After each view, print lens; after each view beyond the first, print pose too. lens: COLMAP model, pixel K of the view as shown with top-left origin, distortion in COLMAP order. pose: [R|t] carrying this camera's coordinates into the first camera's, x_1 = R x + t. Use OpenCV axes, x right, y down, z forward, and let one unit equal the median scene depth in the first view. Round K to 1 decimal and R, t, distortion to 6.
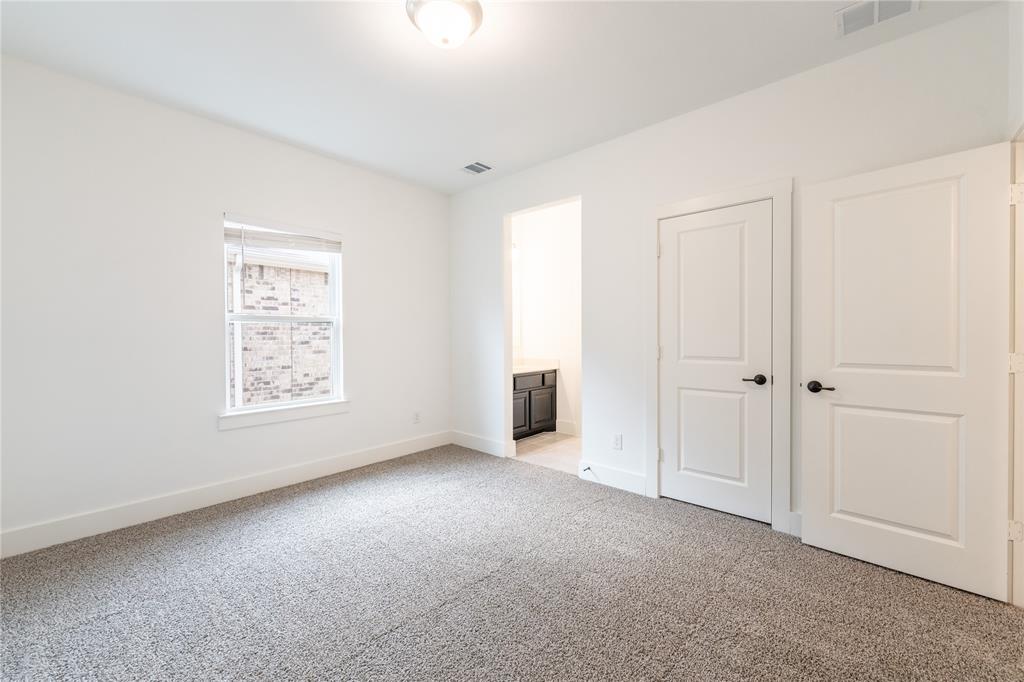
lens RADIAL K [[411.8, 0, 509.2], [0, 411.8, 340.1], [0, 0, 1]] dist [0.002349, -0.000432]
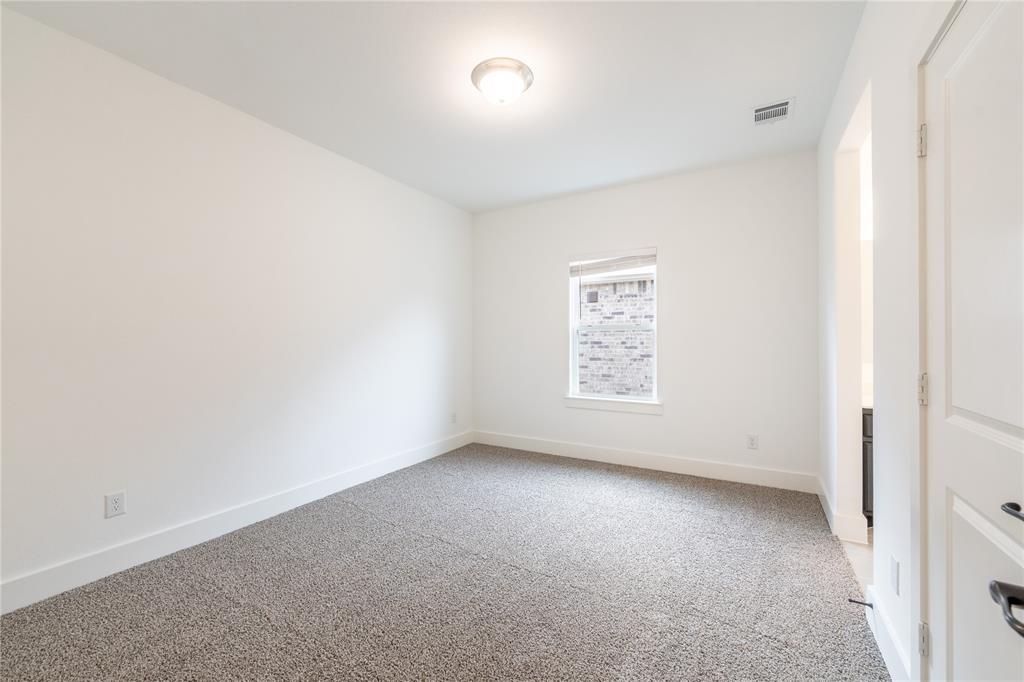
lens RADIAL K [[411.8, 0, 511.8], [0, 411.8, 338.3], [0, 0, 1]] dist [0.002349, -0.000432]
pose [[0.199079, -0.001501, -0.979982, 0.603670], [-0.011625, 0.999925, -0.003893, -0.012604], [0.979915, 0.012167, 0.199046, 0.457241]]
